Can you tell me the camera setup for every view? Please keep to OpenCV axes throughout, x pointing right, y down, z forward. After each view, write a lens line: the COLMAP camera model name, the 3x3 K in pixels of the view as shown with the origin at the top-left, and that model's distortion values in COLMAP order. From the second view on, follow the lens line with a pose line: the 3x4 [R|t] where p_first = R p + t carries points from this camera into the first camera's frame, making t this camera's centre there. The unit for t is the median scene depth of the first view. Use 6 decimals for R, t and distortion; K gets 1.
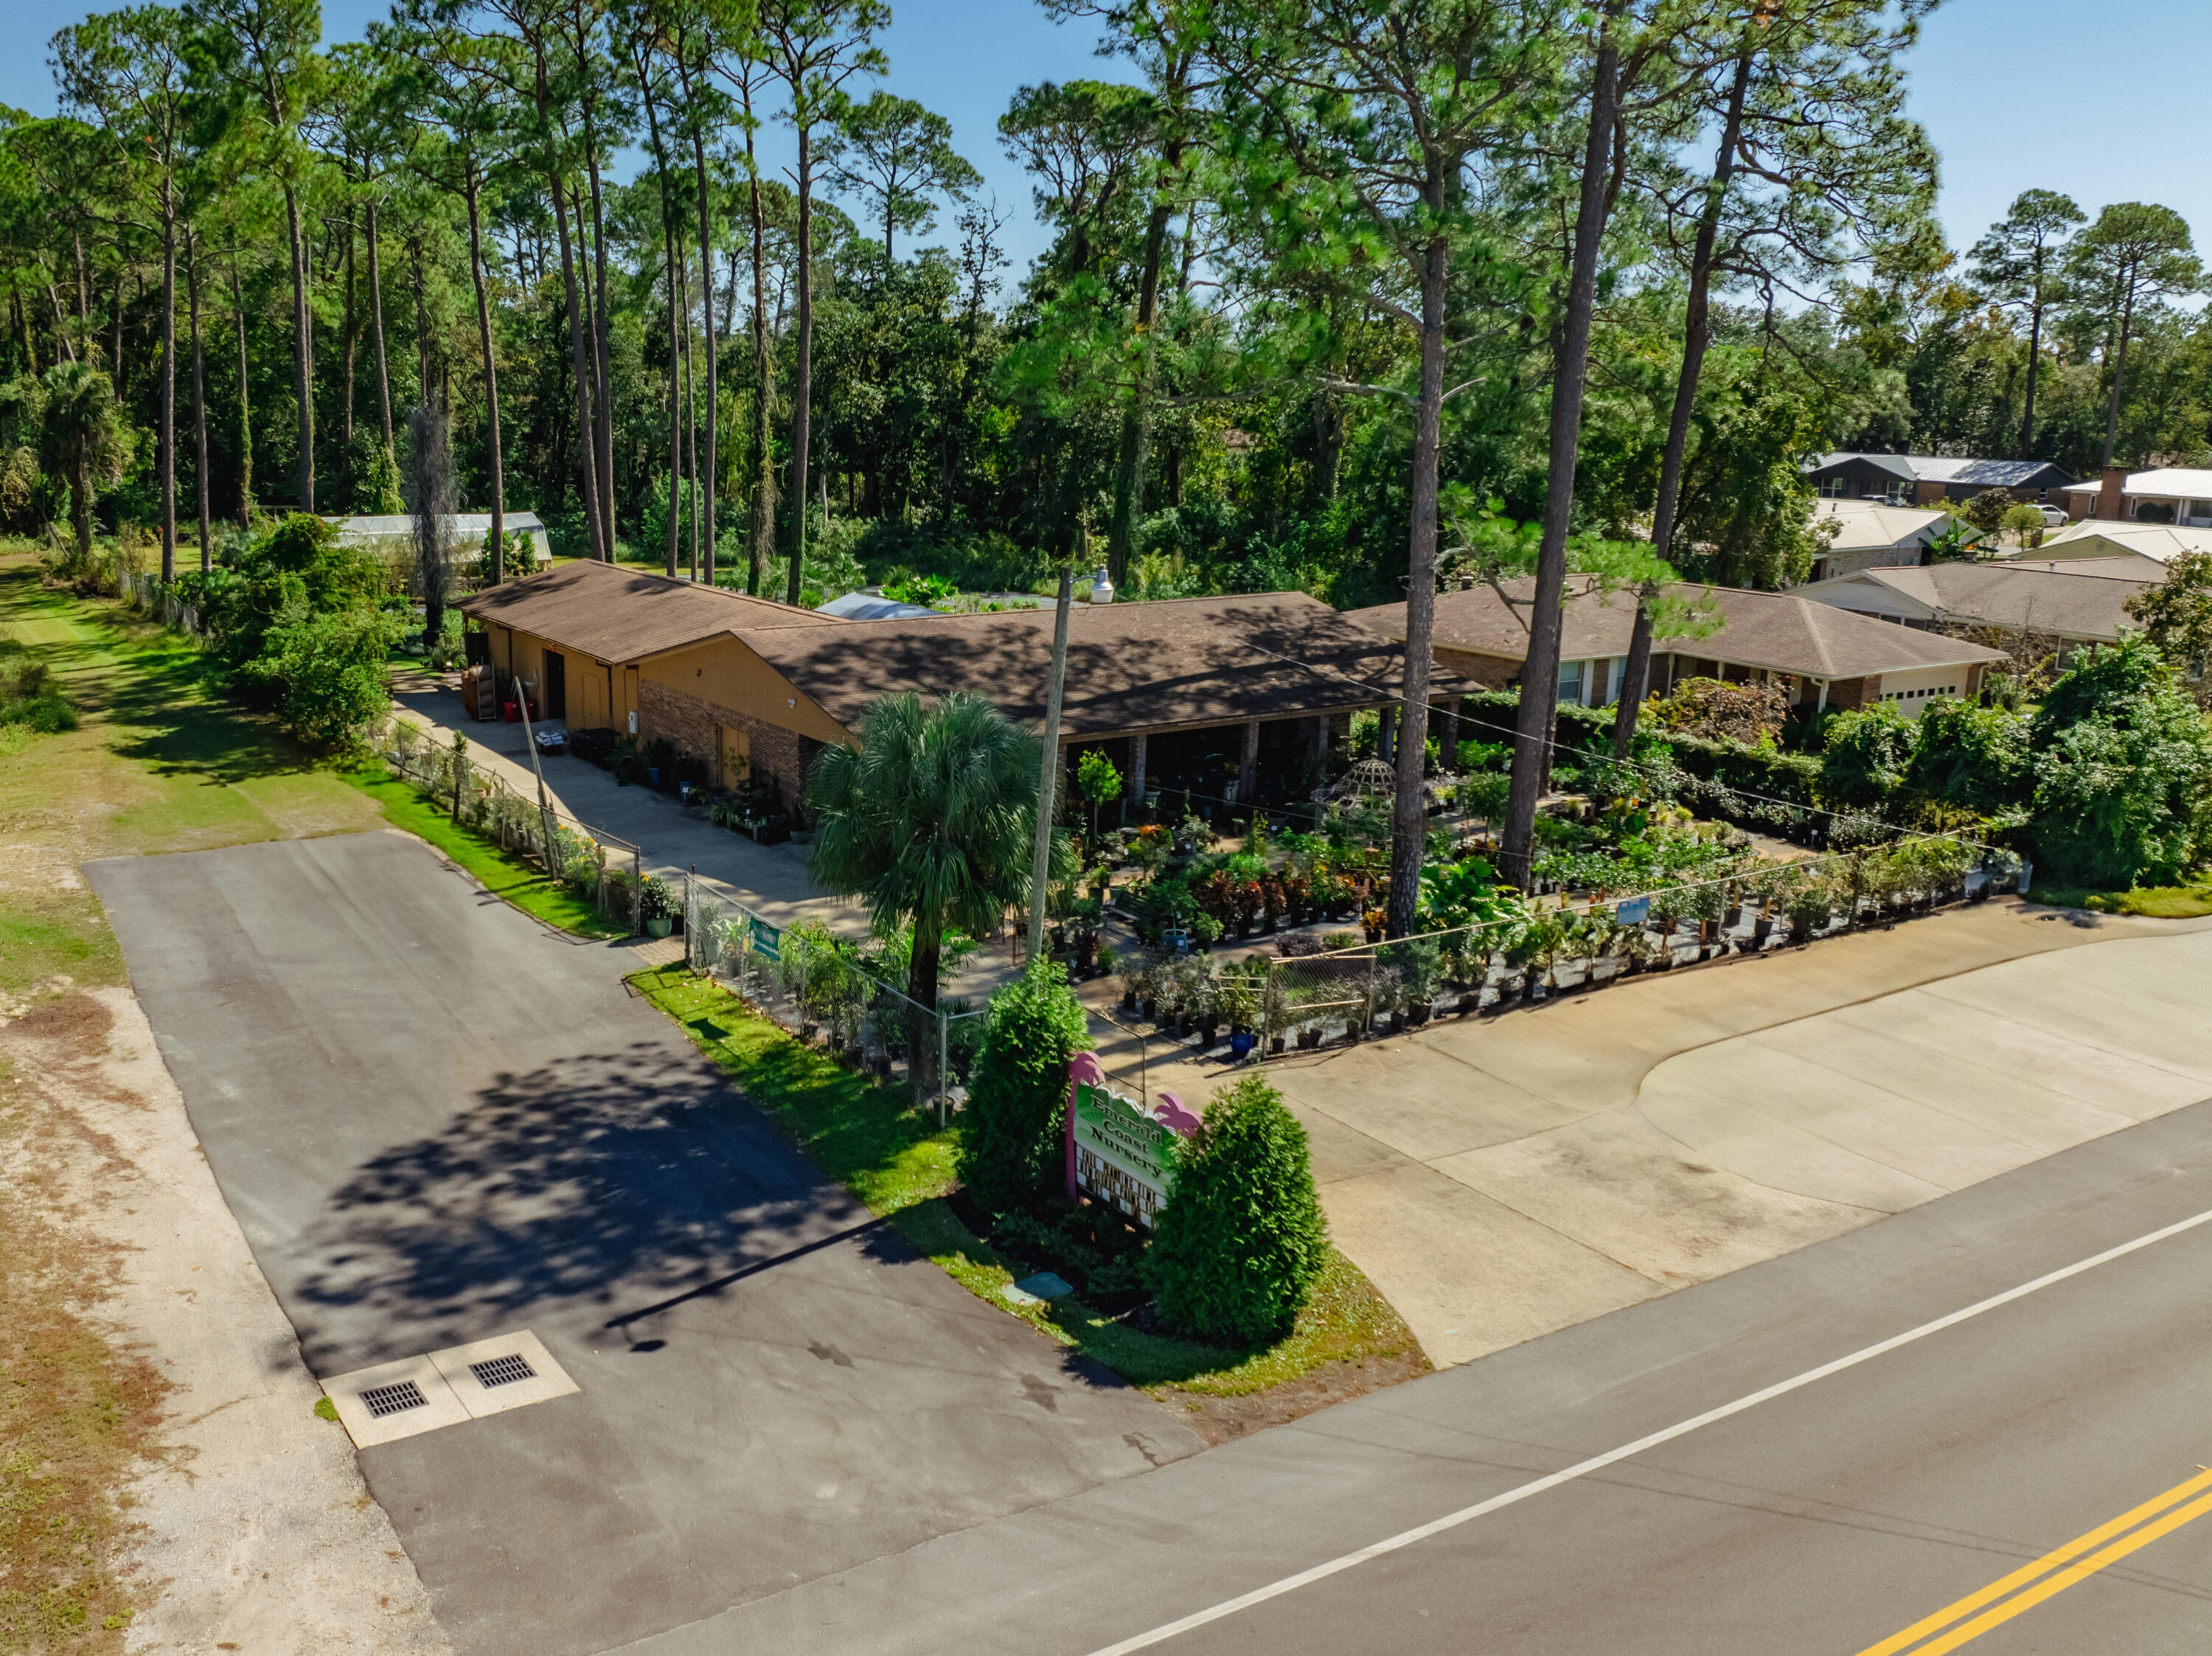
lens RADIAL K [[1899.8, 0, 857.3], [0, 1899.8, 836.0], [0, 0, 1]] dist [-0.051554, 0.031358]
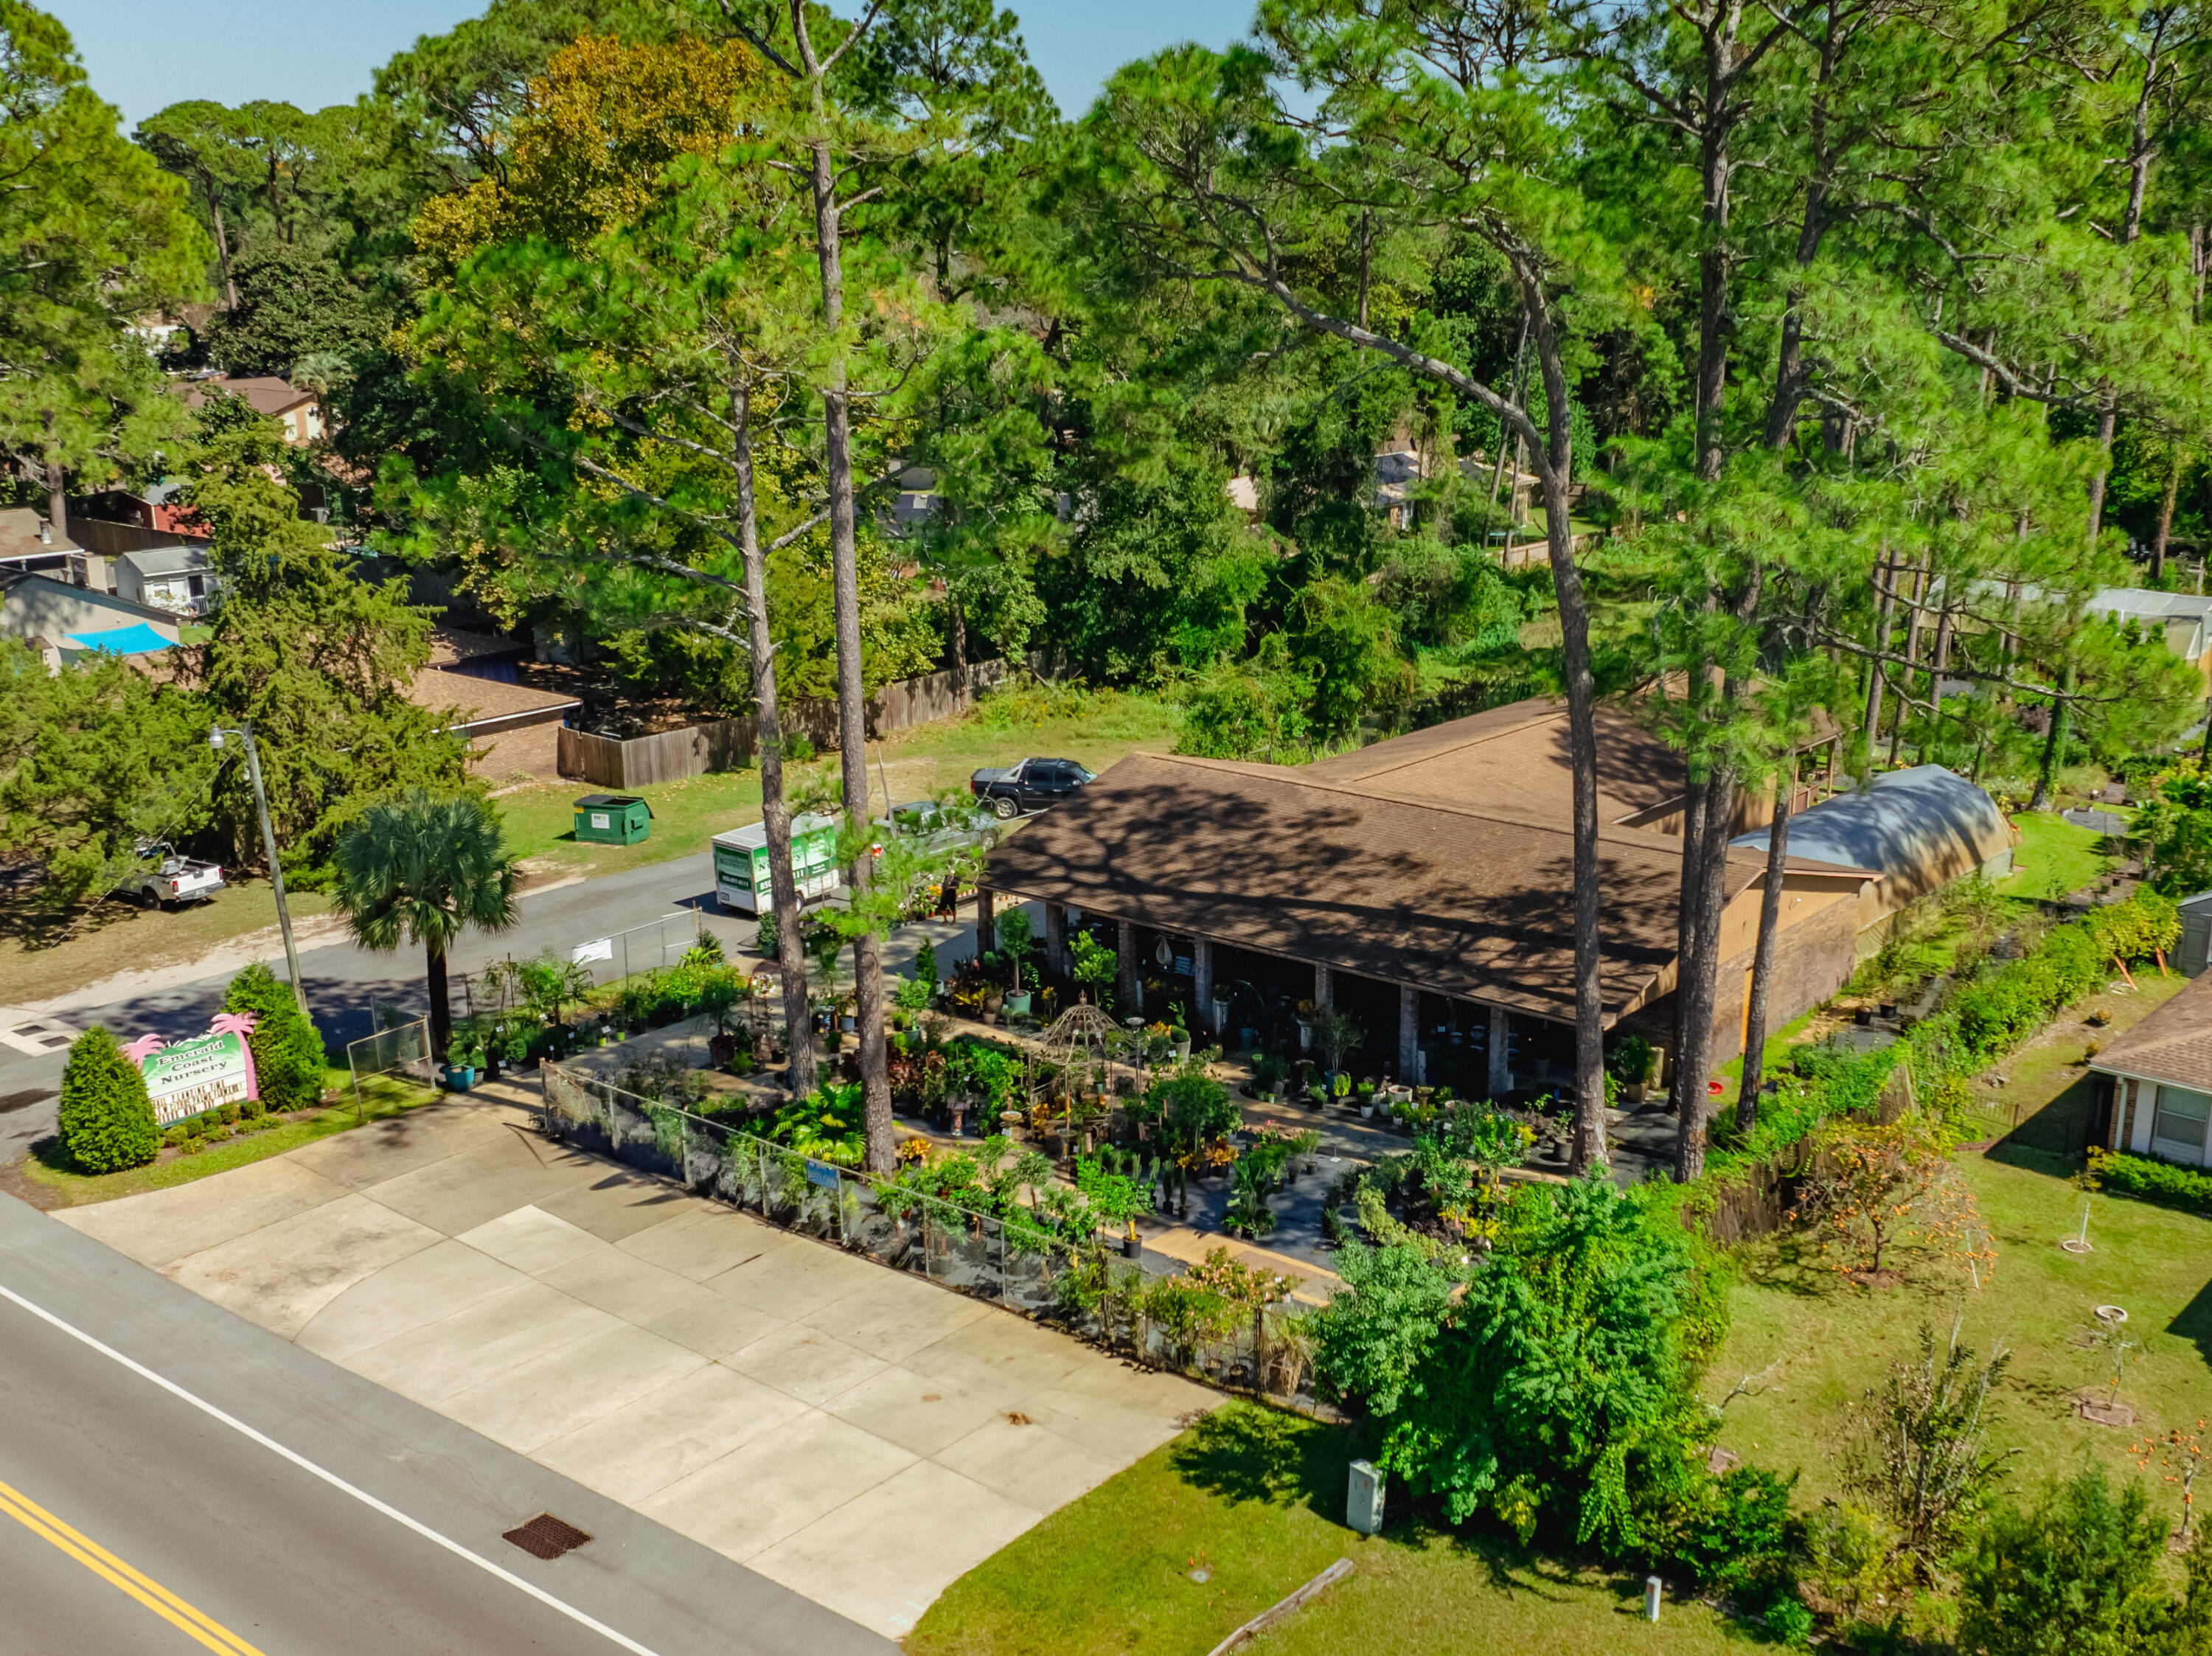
lens RADIAL K [[2377.4, 0, 1321.7], [0, 2377.4, 965.0], [0, 0, 1]] dist [-0.014304, -0.055012]
pose [[0.417708, 0.281106, -0.864002, 1.413036], [-0.224171, 0.953423, 0.201822, -0.344478], [0.880493, 0.109382, 0.461268, 0.547082]]
